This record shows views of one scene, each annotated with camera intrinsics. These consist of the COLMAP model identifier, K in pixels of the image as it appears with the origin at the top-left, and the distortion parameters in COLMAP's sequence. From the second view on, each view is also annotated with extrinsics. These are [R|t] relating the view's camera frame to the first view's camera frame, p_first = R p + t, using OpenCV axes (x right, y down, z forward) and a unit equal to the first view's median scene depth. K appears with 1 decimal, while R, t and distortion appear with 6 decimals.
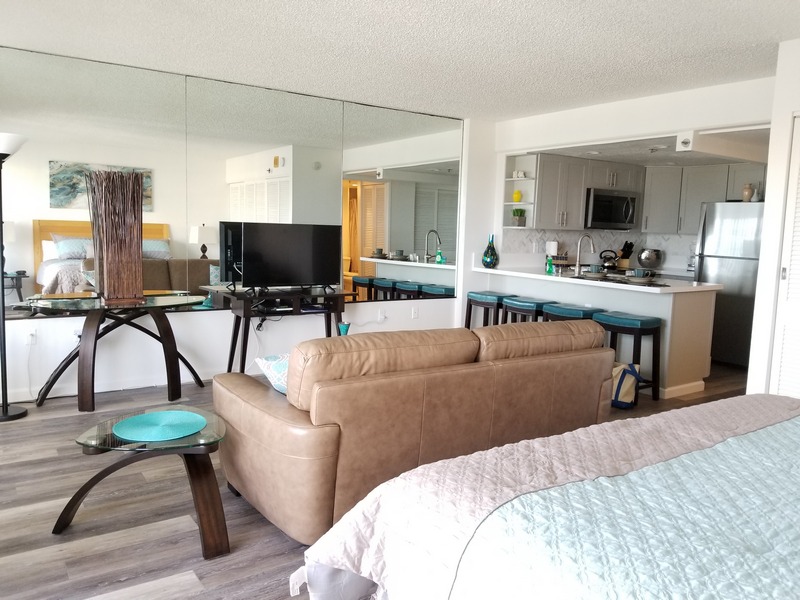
lens RADIAL K [[622.2, 0, 388.6], [0, 622.2, 290.1], [0, 0, 1]] dist [0.109845, -0.196325]
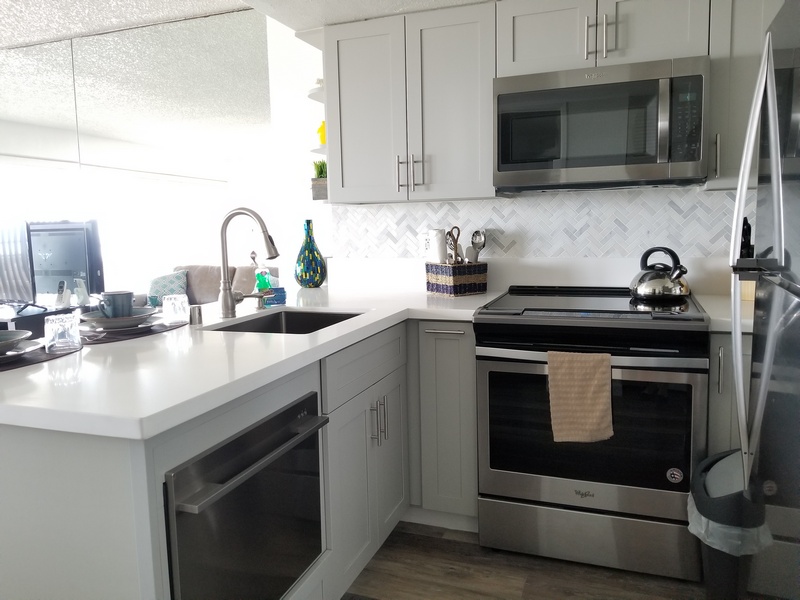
lens RADIAL K [[622.2, 0, 388.6], [0, 622.2, 290.1], [0, 0, 1]] dist [0.109845, -0.196325]
pose [[0.576387, 0.040188, -0.816188, 0.600710], [-0.041844, 0.998931, 0.019636, -0.045456], [0.816105, 0.022835, 0.577453, 0.757309]]
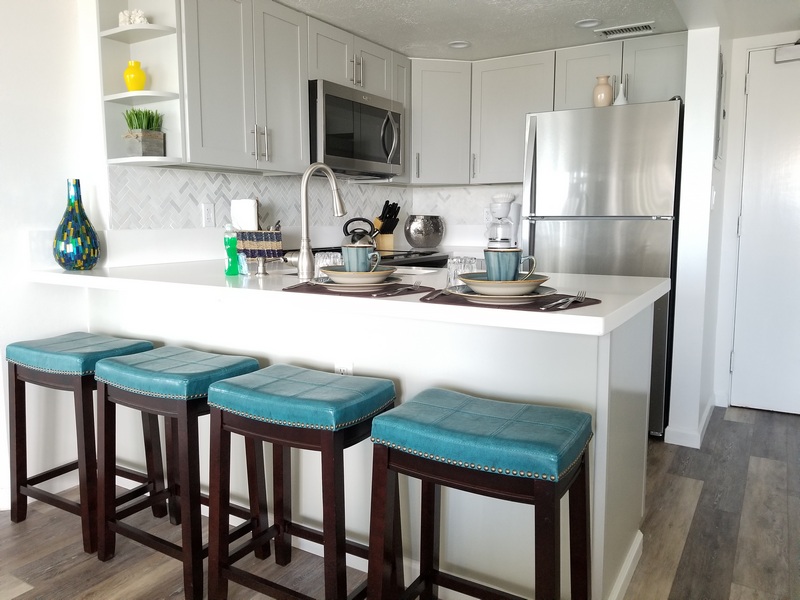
lens RADIAL K [[622.2, 0, 388.6], [0, 622.2, 290.1], [0, 0, 1]] dist [0.109845, -0.196325]
pose [[0.909068, -0.083602, 0.408175, 0.174114], [0.076315, 0.996499, 0.034137, -0.022235], [-0.409600, 0.000117, 0.912265, 0.576254]]
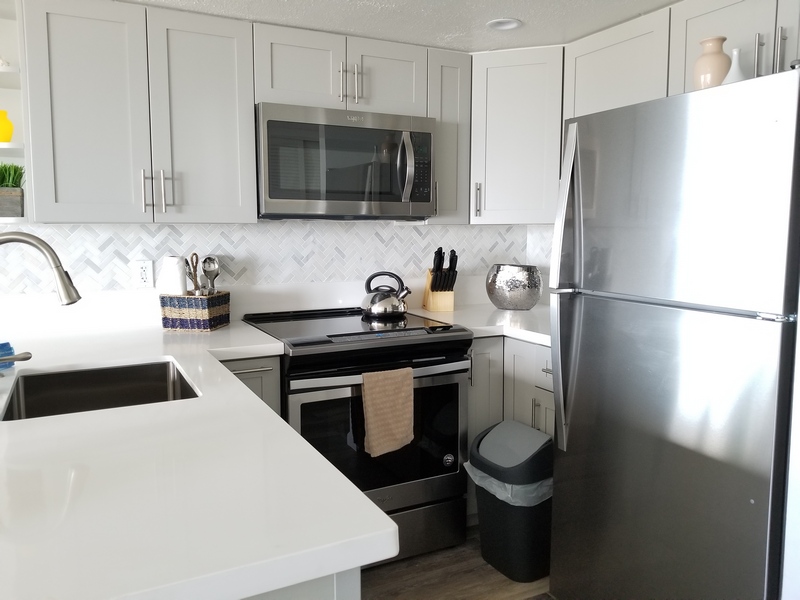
lens RADIAL K [[622.2, 0, 388.6], [0, 622.2, 290.1], [0, 0, 1]] dist [0.109845, -0.196325]
pose [[0.991966, -0.025536, -0.123901, 0.443048], [0.024231, 0.999634, -0.012028, -0.052319], [0.124163, 0.008929, 0.992222, 0.674973]]
